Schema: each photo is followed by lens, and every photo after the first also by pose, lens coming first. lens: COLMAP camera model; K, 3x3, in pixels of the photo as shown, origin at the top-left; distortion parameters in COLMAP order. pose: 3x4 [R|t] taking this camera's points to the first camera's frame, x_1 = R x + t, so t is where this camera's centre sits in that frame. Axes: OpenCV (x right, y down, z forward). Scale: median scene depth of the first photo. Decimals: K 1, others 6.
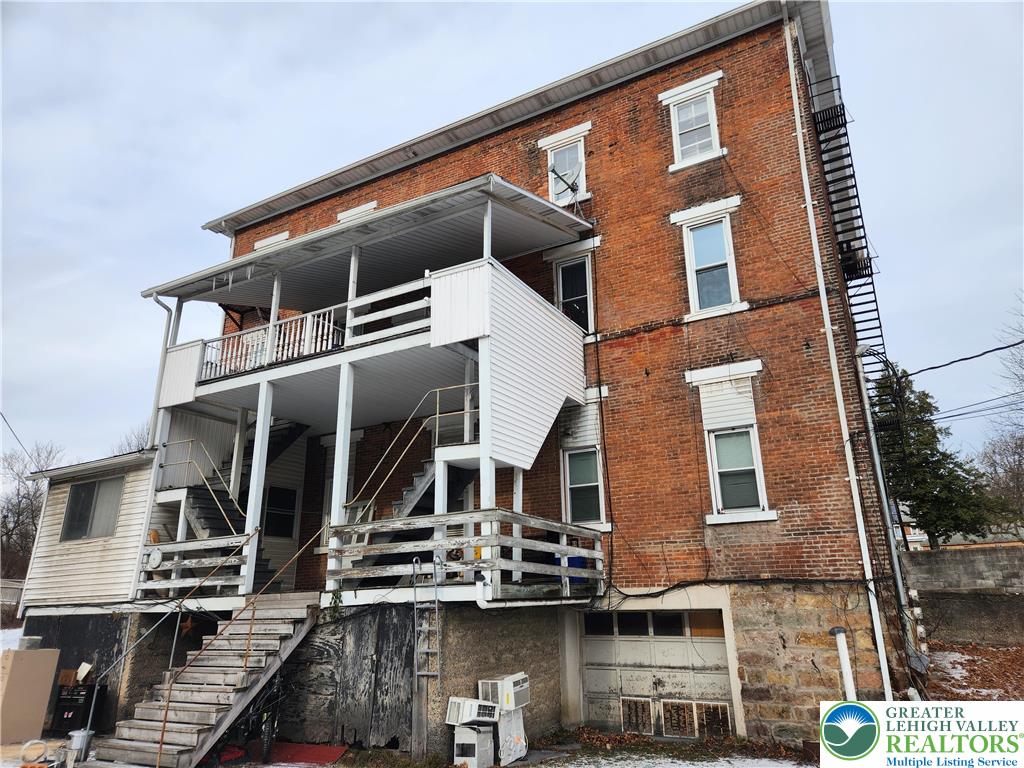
lens RADIAL K [[690.7, 0, 512.6], [0, 690.7, 378.5], [0, 0, 1]] dist [0.067296, -0.037746]
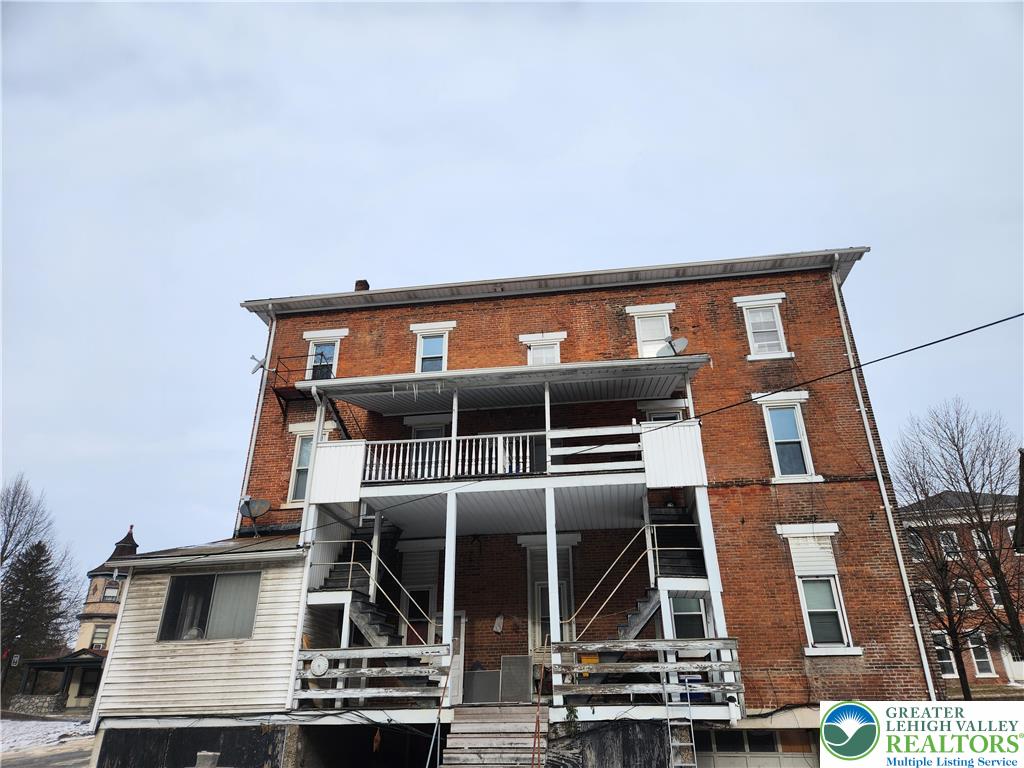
lens RADIAL K [[690.7, 0, 507.4], [0, 690.7, 381.4], [0, 0, 1]] dist [0.067296, -0.037746]
pose [[0.930649, 0.166626, 0.325774, -0.660428], [-0.120657, 0.980250, -0.156689, -0.007353], [-0.345448, 0.106516, 0.932373, -0.030685]]
